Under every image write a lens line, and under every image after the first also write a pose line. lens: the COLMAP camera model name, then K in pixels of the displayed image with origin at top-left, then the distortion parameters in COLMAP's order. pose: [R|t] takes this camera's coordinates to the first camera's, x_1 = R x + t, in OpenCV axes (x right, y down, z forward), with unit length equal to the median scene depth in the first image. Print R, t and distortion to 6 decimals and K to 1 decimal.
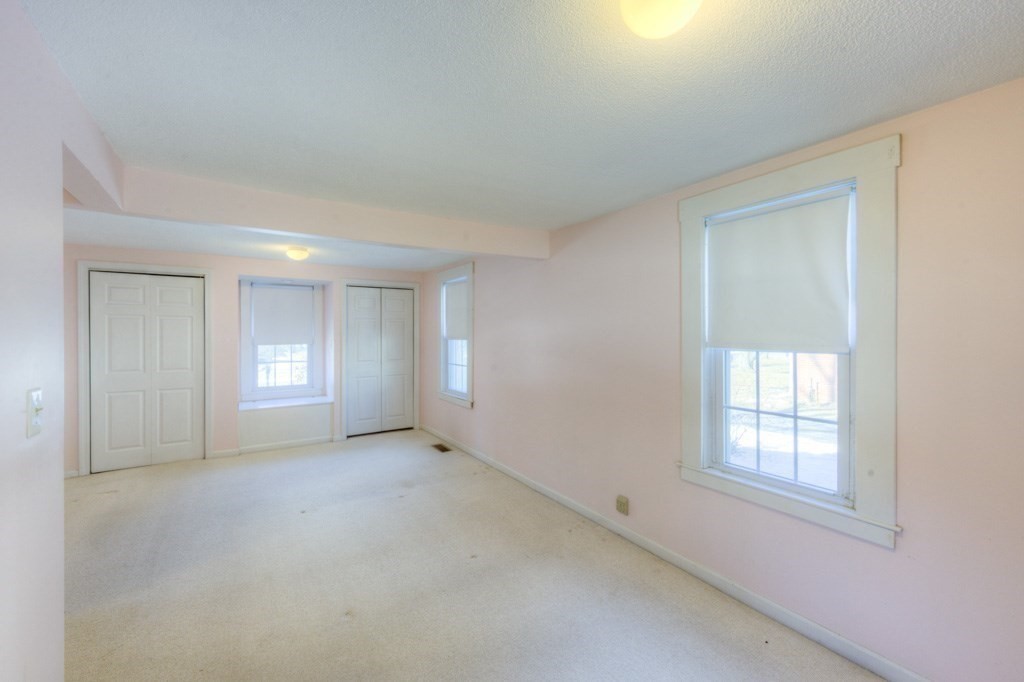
lens RADIAL K [[417.9, 0, 511.6], [0, 417.9, 335.7], [0, 0, 1]] dist [-0.000767, -0.000556]
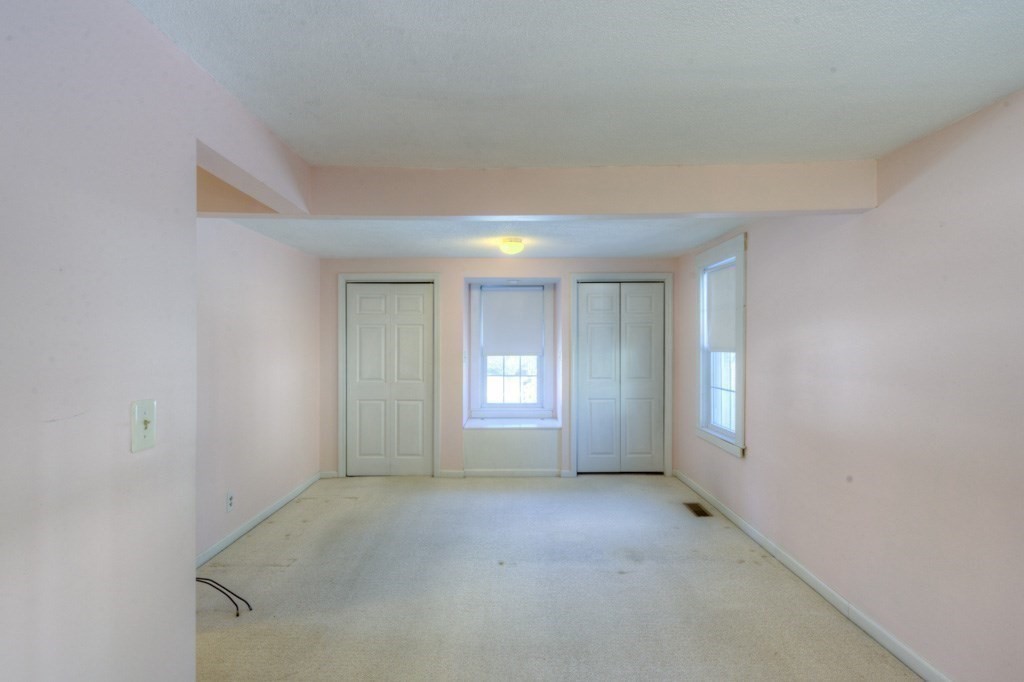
lens RADIAL K [[527.2, 0, 501.8], [0, 527.2, 342.8], [0, 0, 1]] dist [0.002962, -0.000182]
pose [[0.832765, 0.000413, -0.553627, 0.042551], [-0.003355, 0.999985, -0.004301, -0.000237], [0.553617, 0.005439, 0.832754, 0.095079]]
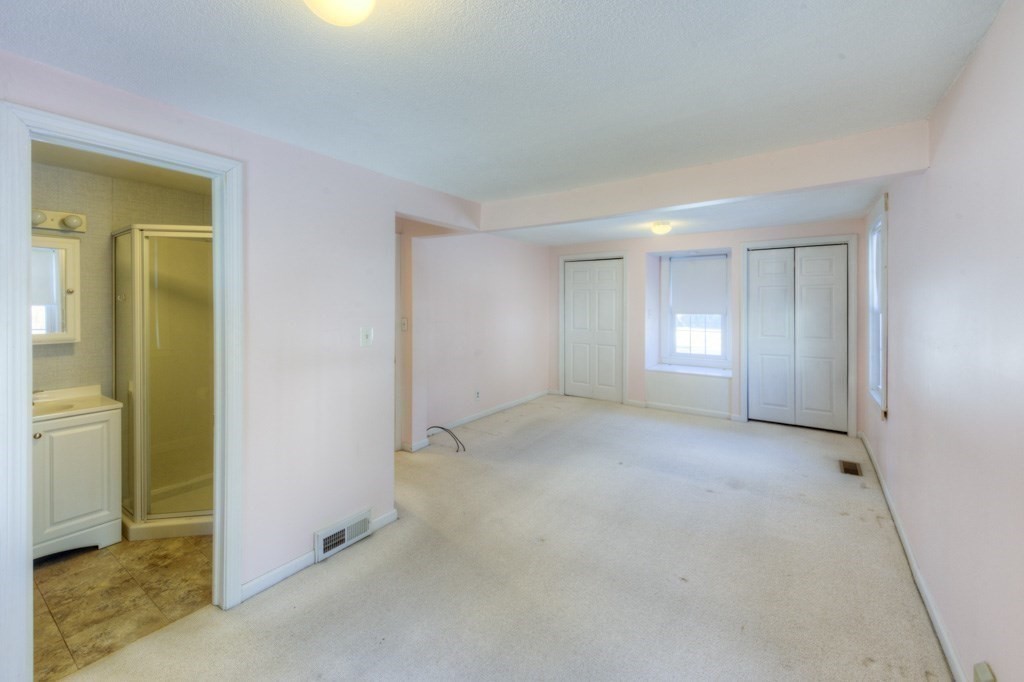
lens RADIAL K [[411.6, 0, 481.6], [0, 411.6, 301.2], [0, 0, 1]] dist [-0.000682, -0.000211]
pose [[0.335246, -0.001266, -0.942130, 0.262260], [-0.008922, 0.999950, -0.004518, -0.001453], [0.942089, 0.009921, 0.335218, 0.178366]]
